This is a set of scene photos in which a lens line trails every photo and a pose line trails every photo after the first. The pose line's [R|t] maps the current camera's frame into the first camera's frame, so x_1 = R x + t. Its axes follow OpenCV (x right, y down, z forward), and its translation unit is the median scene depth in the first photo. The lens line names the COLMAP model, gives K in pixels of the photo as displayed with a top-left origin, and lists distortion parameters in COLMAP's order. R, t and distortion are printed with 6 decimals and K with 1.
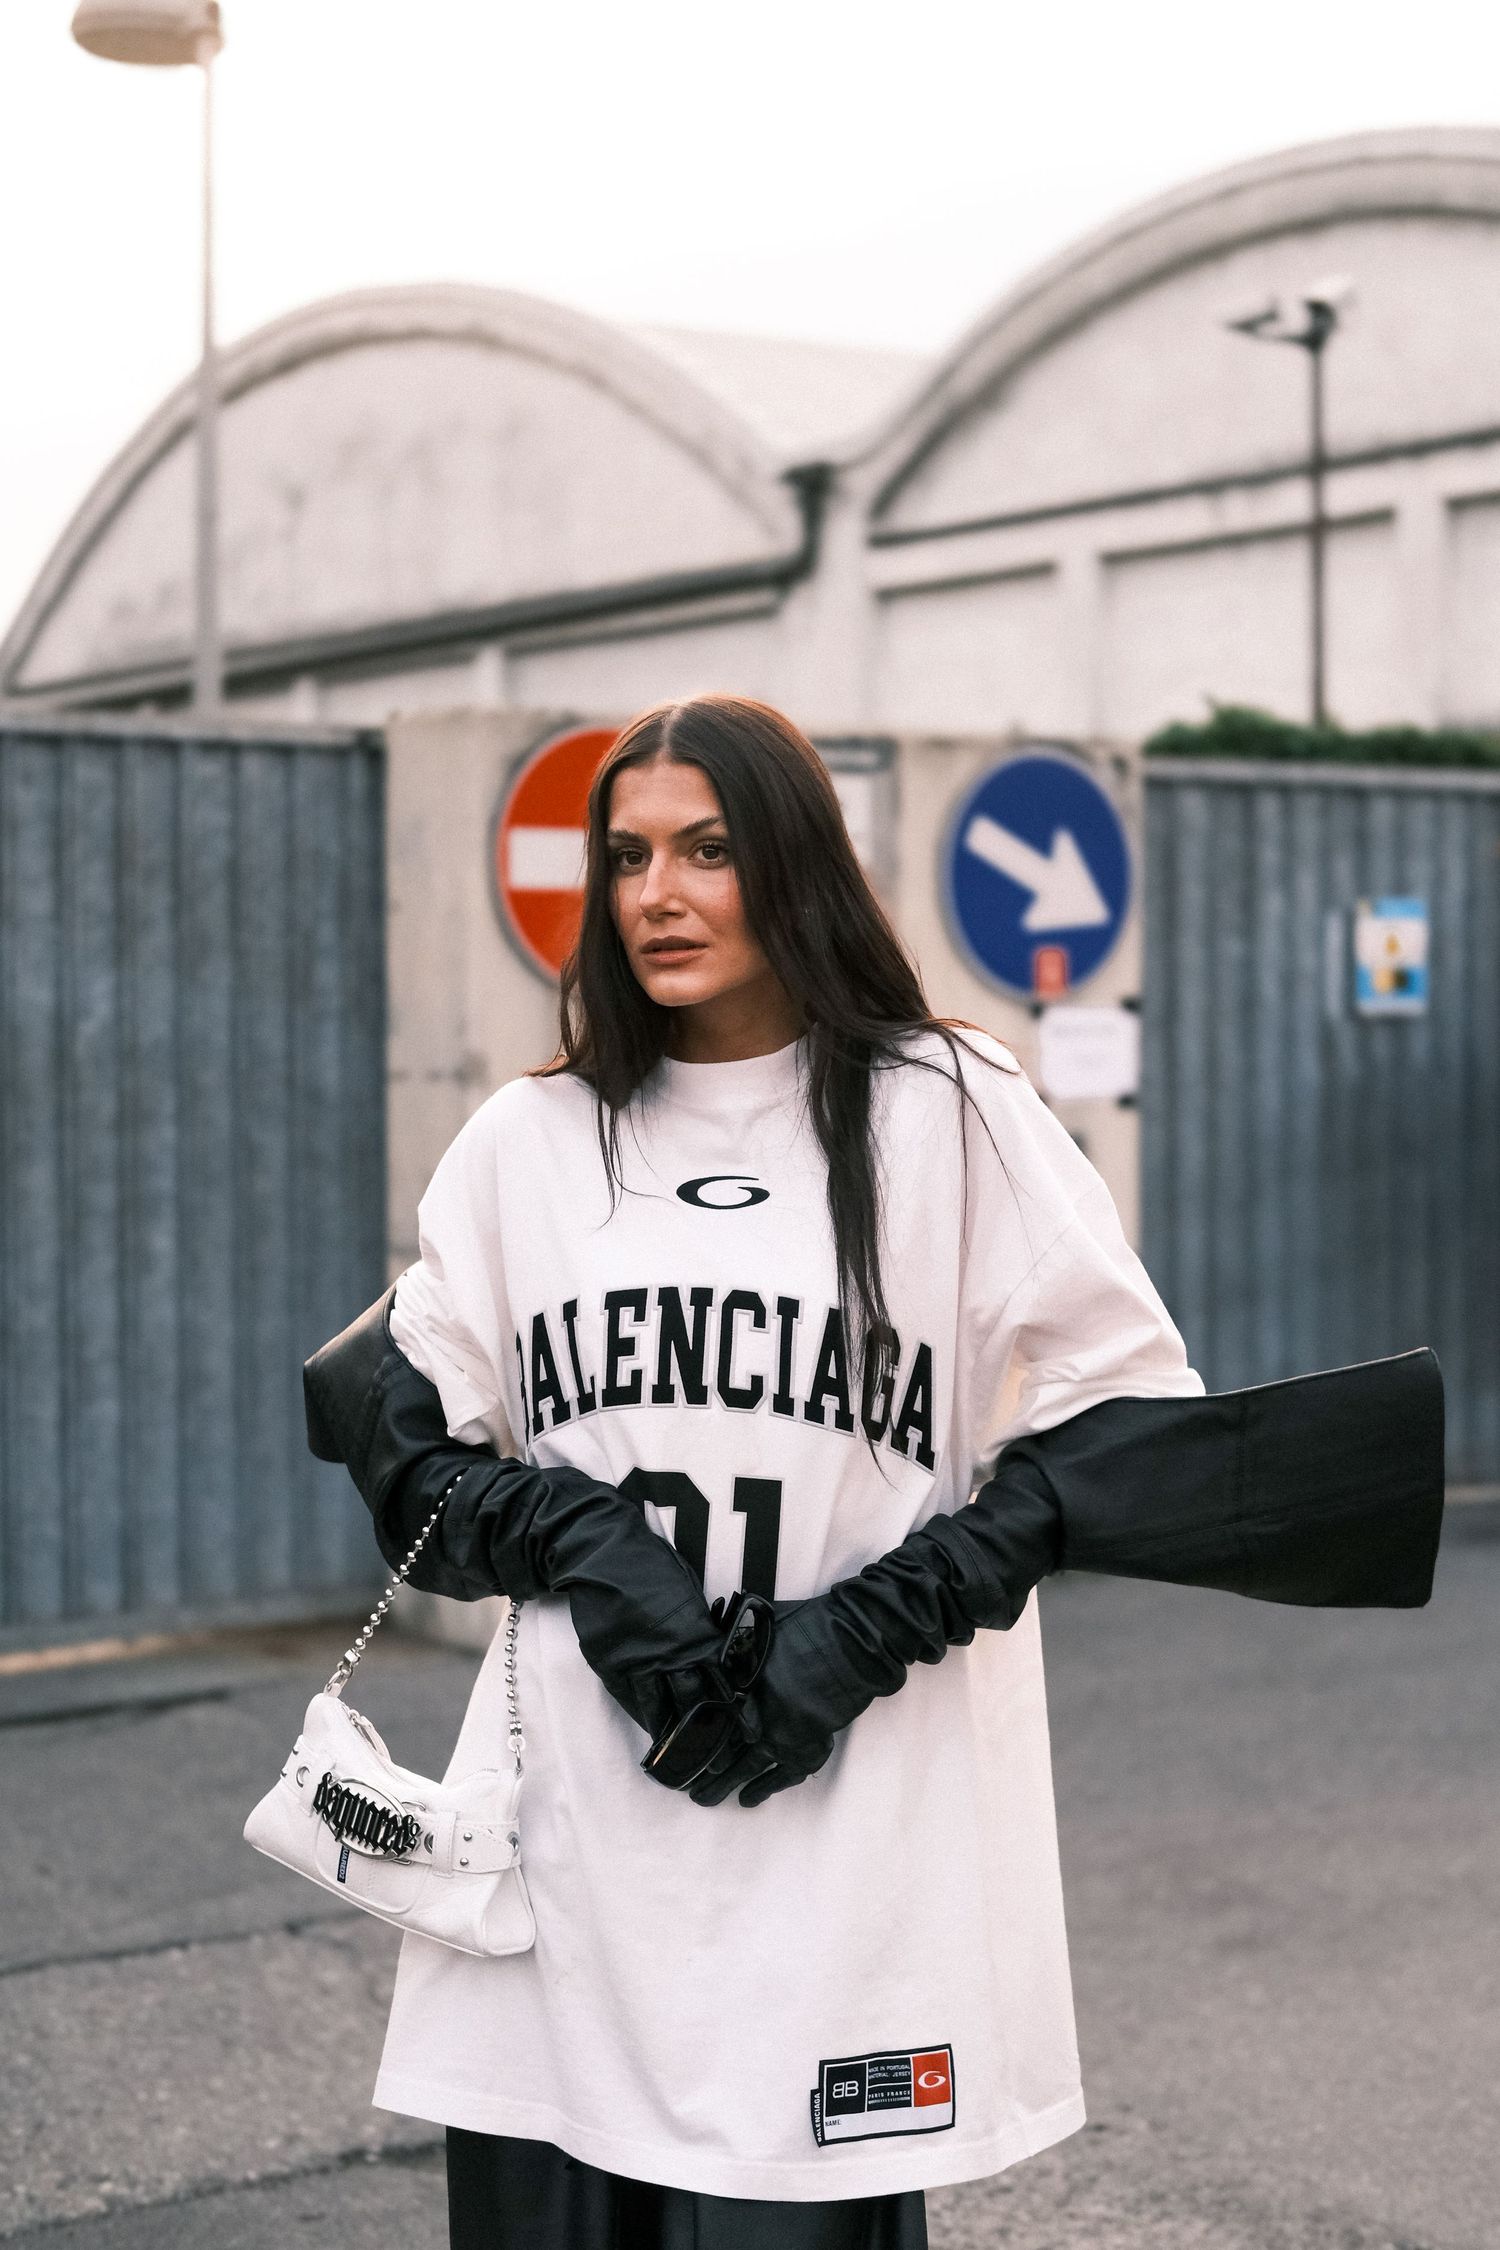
lens RADIAL K [[3292.0, 0, 754.3], [0, 3292.0, 1140.0], [0, 0, 1]] dist [0.035353, 0.000000]
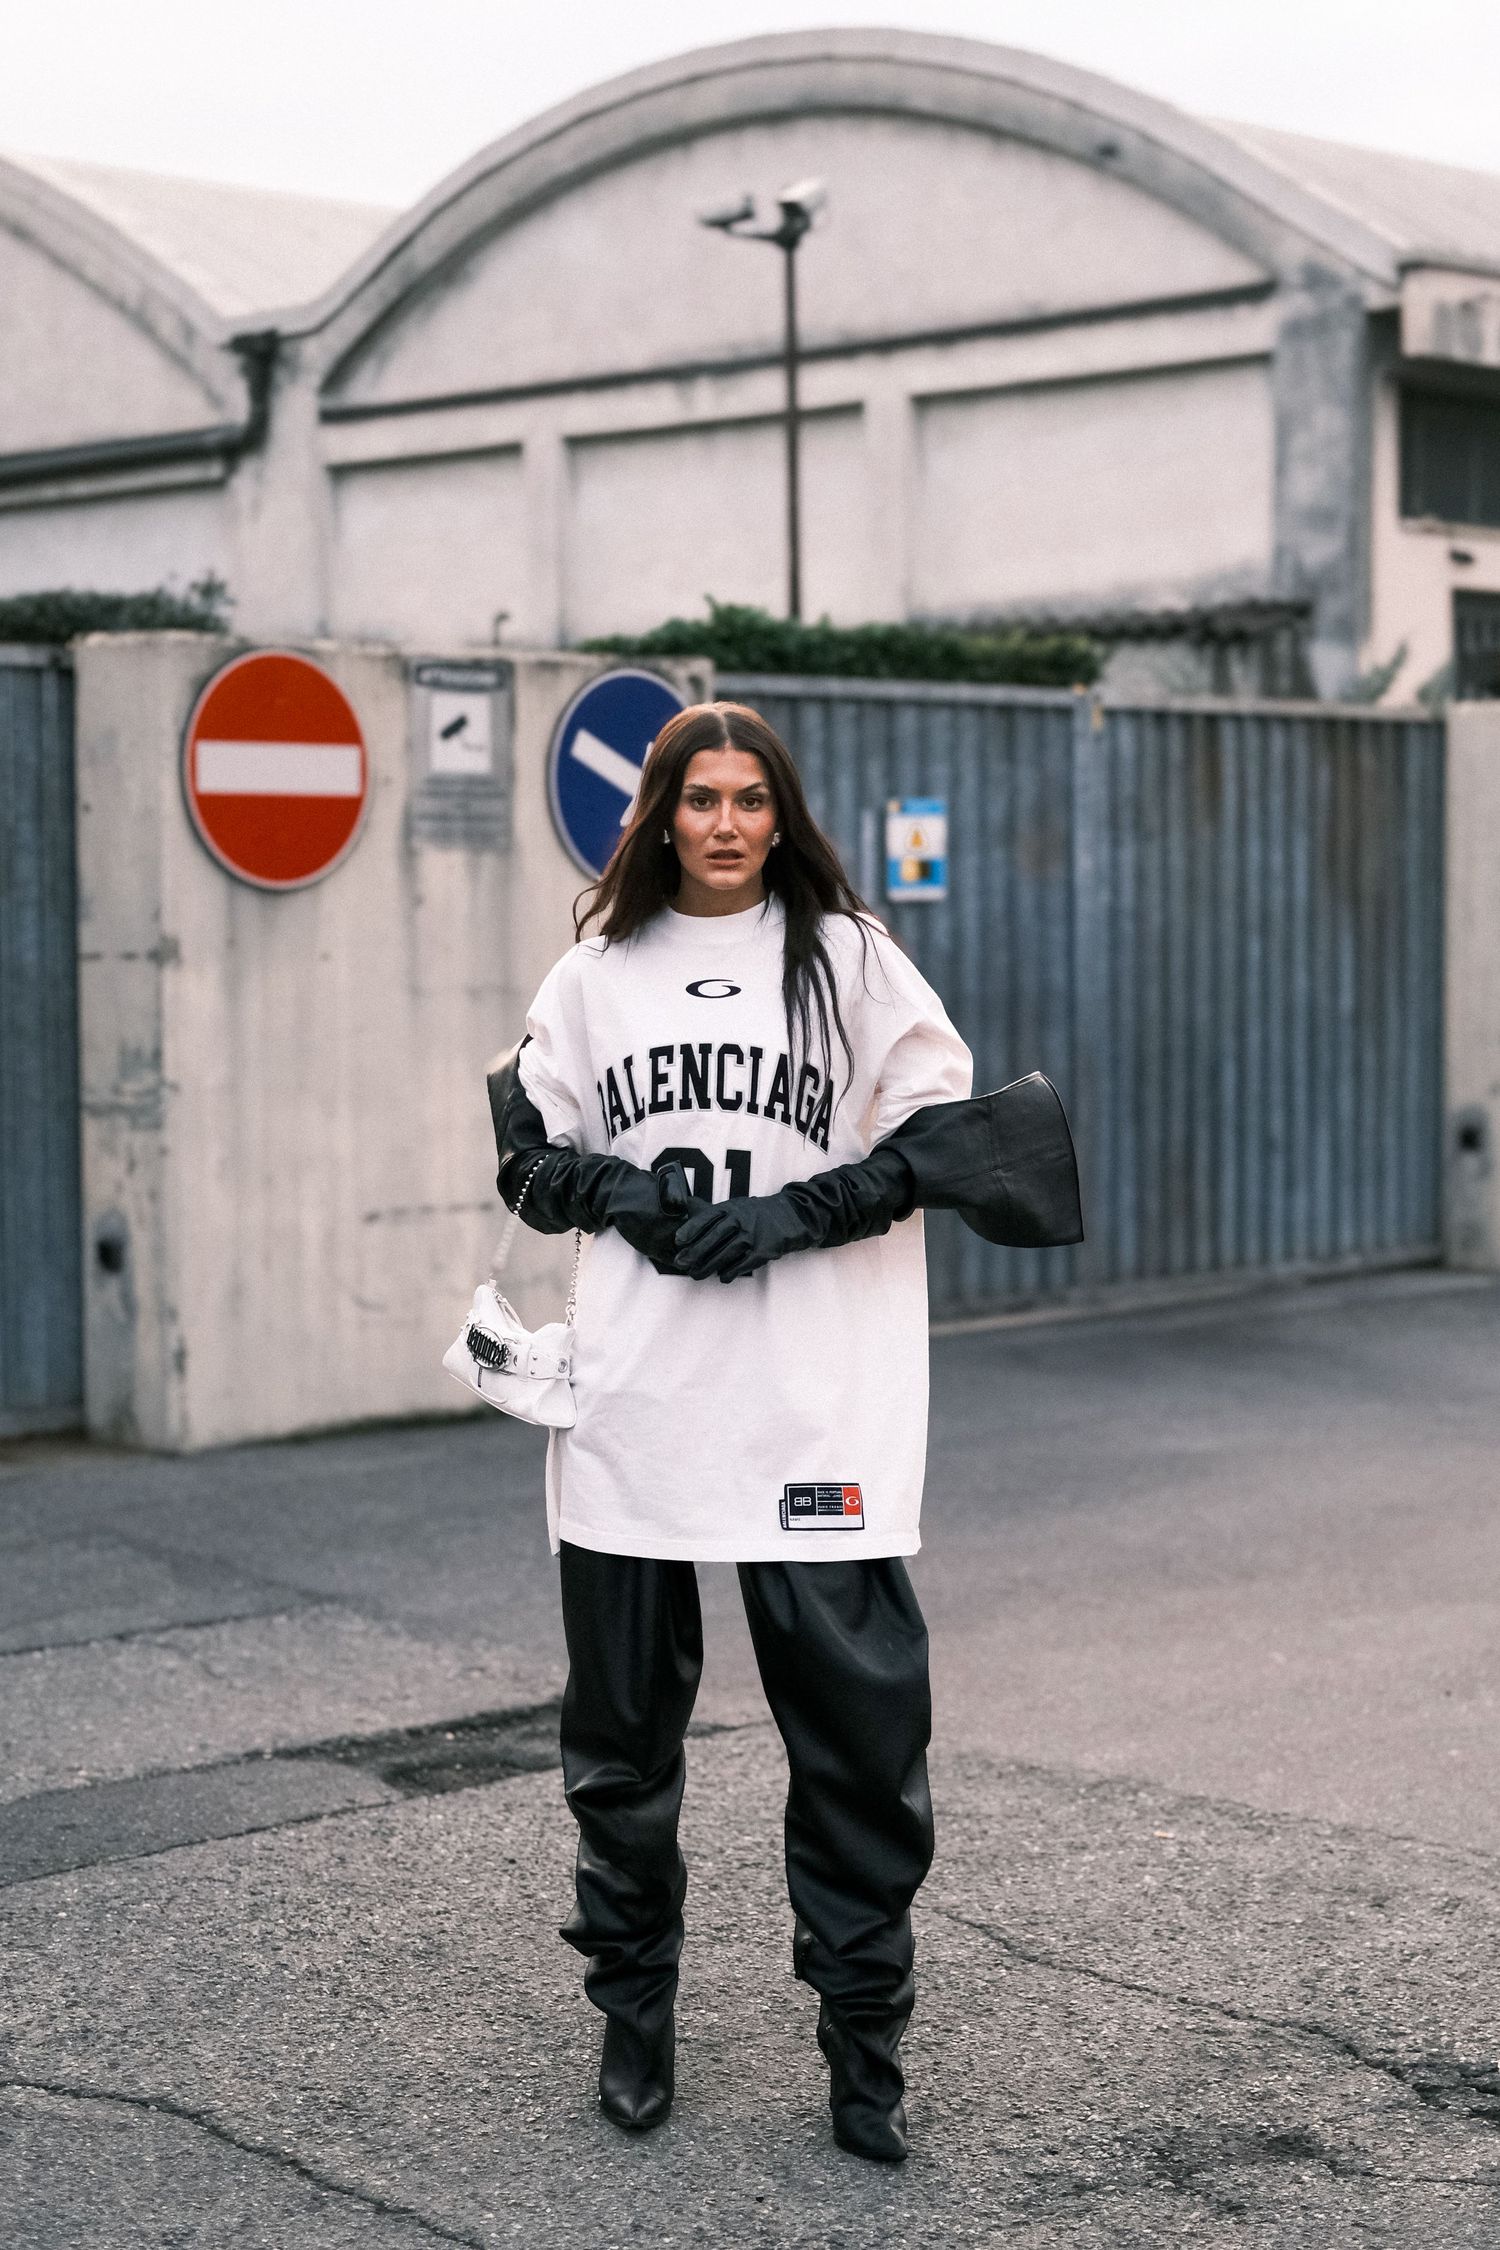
lens RADIAL K [[5076.9, 0, 741.8], [0, 5076.9, 1124.1], [0, 0, 1]] dist [0.160167, 0.000000]
pose [[0.976672, -0.013781, 0.214294, -0.266131], [0.013696, 0.999904, 0.001883, 0.038047], [-0.214299, 0.001096, 0.976767, -0.762507]]
